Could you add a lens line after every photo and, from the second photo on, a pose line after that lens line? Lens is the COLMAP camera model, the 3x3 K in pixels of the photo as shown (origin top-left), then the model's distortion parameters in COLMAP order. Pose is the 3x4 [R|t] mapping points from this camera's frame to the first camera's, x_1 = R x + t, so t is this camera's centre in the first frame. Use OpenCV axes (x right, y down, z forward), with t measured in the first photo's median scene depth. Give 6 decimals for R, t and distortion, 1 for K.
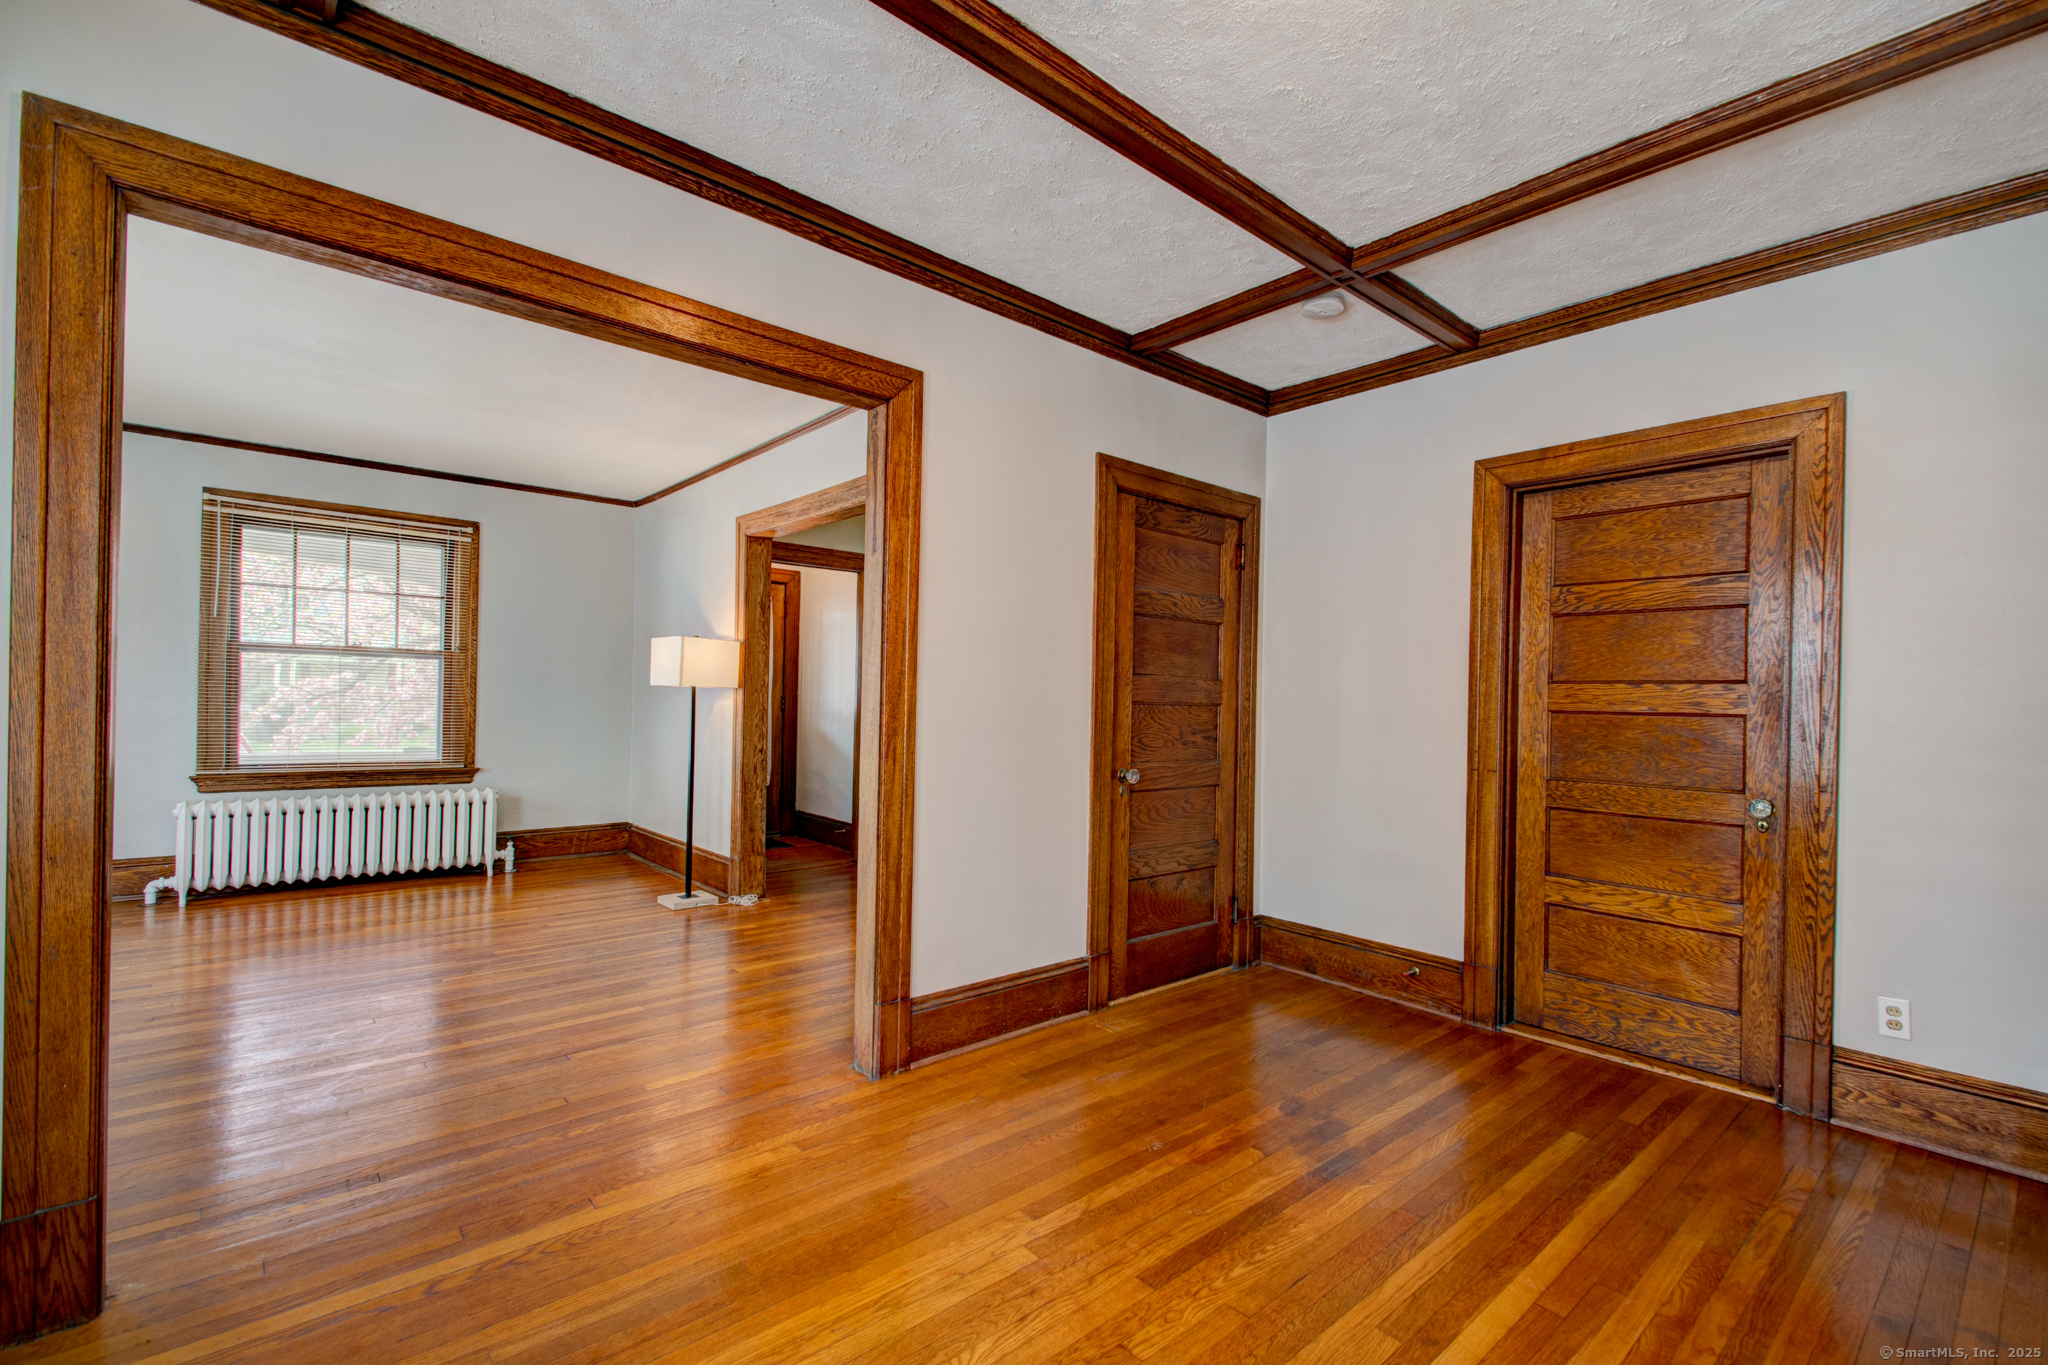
lens RADIAL K [[890.8, 0, 1039.8], [0, 890.8, 696.4], [0, 0, 1]] dist [0.024412, -0.015016]
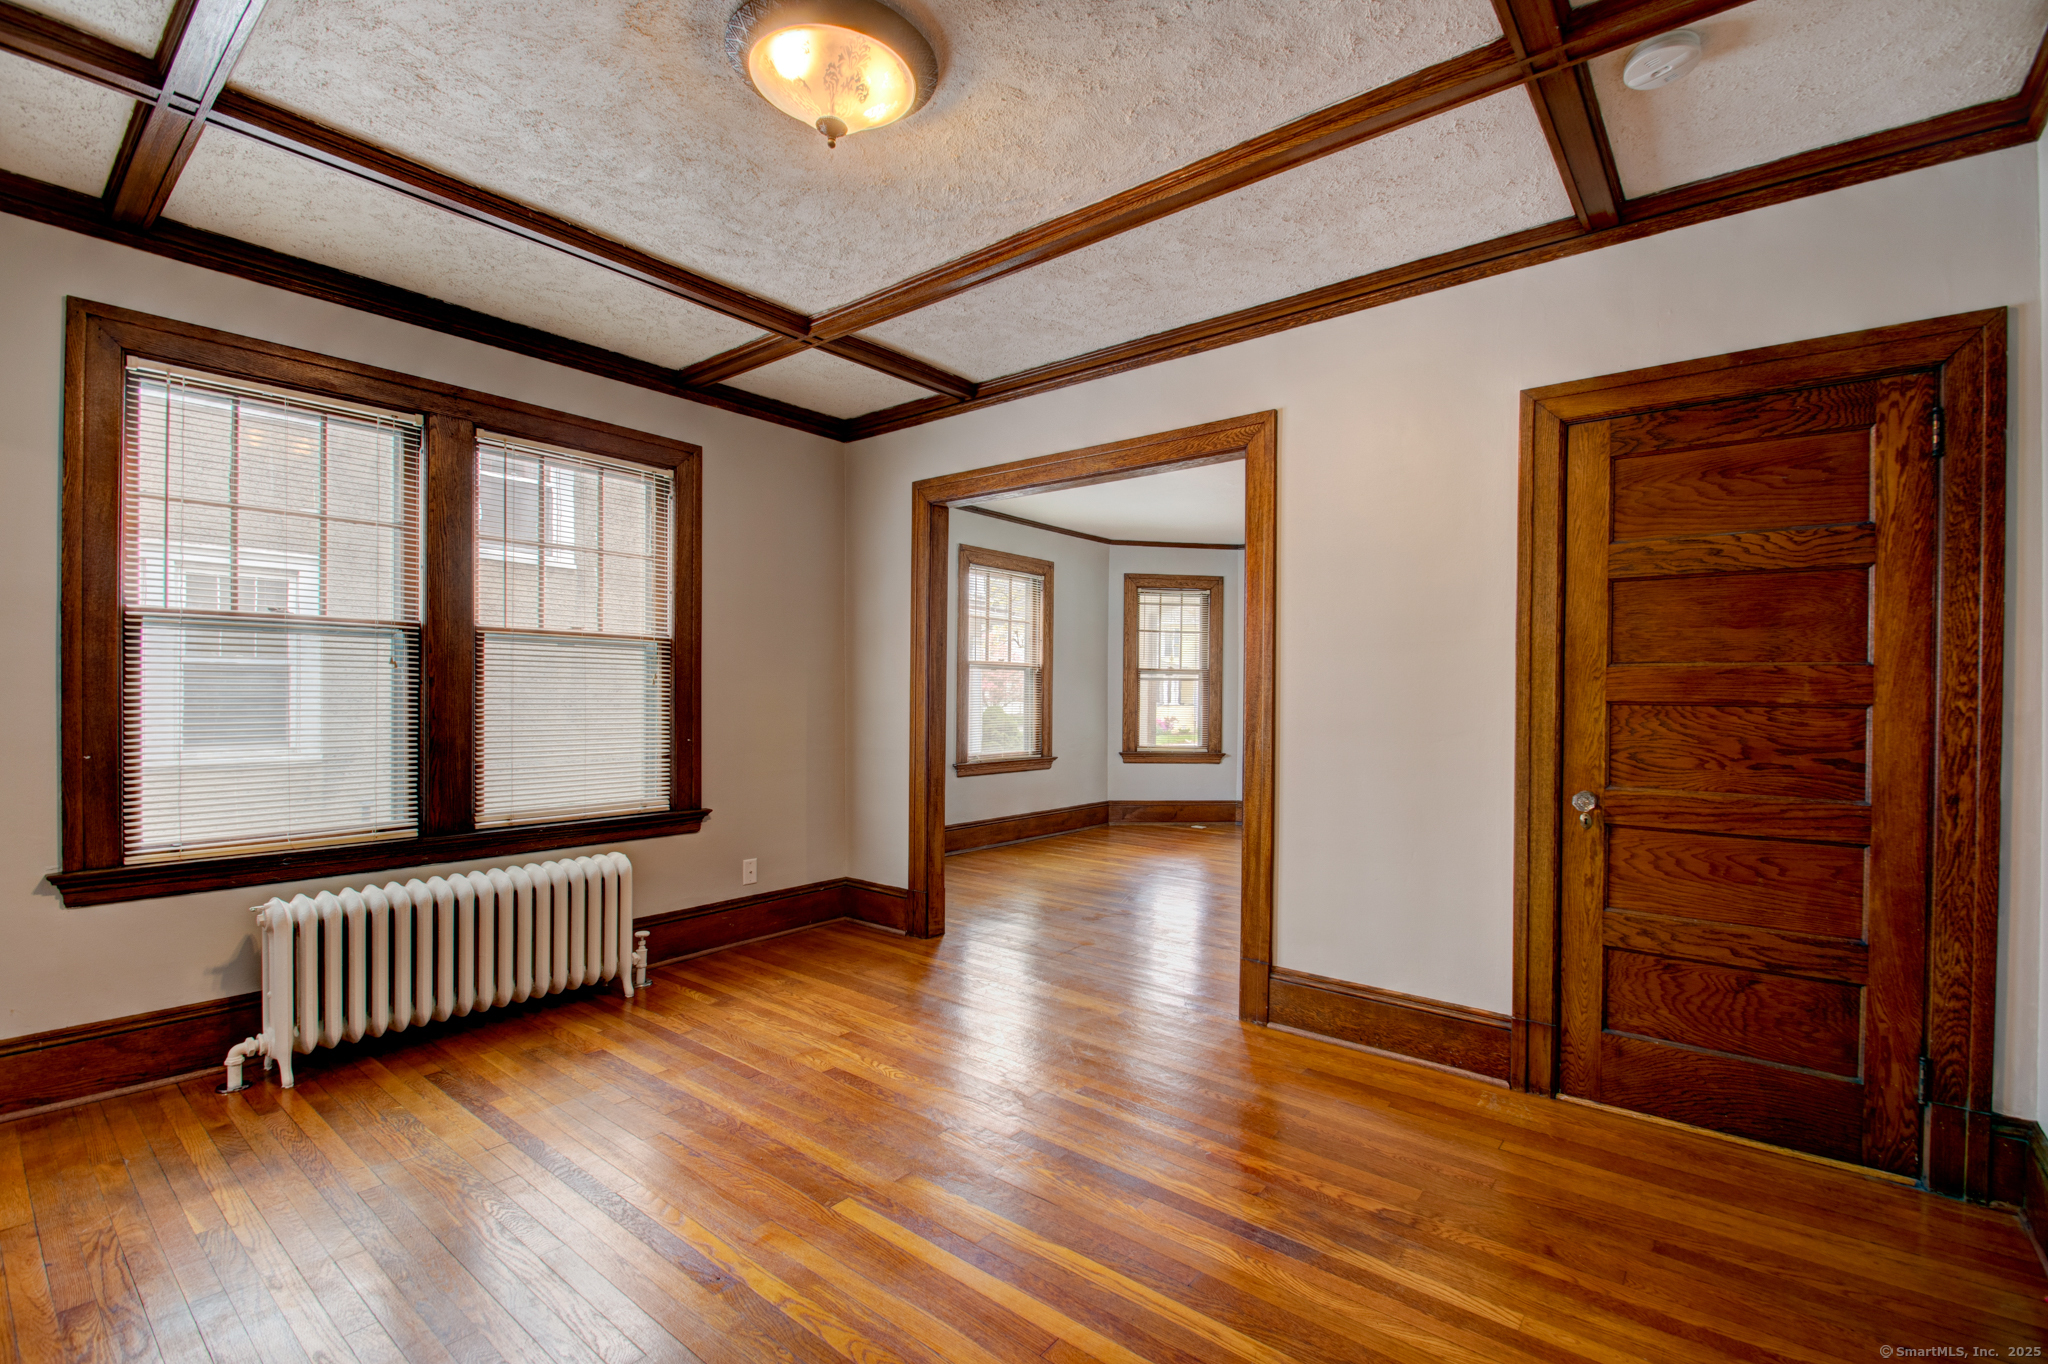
lens RADIAL K [[910.6, 0, 1059.6], [0, 910.6, 696.8], [0, 0, 1]] dist [0.020849, -0.010350]
pose [[0.187144, -0.016654, -0.982191, 0.708125], [-0.001384, 0.999851, -0.017218, 0.014740], [0.982331, 0.004582, 0.187093, 0.391420]]
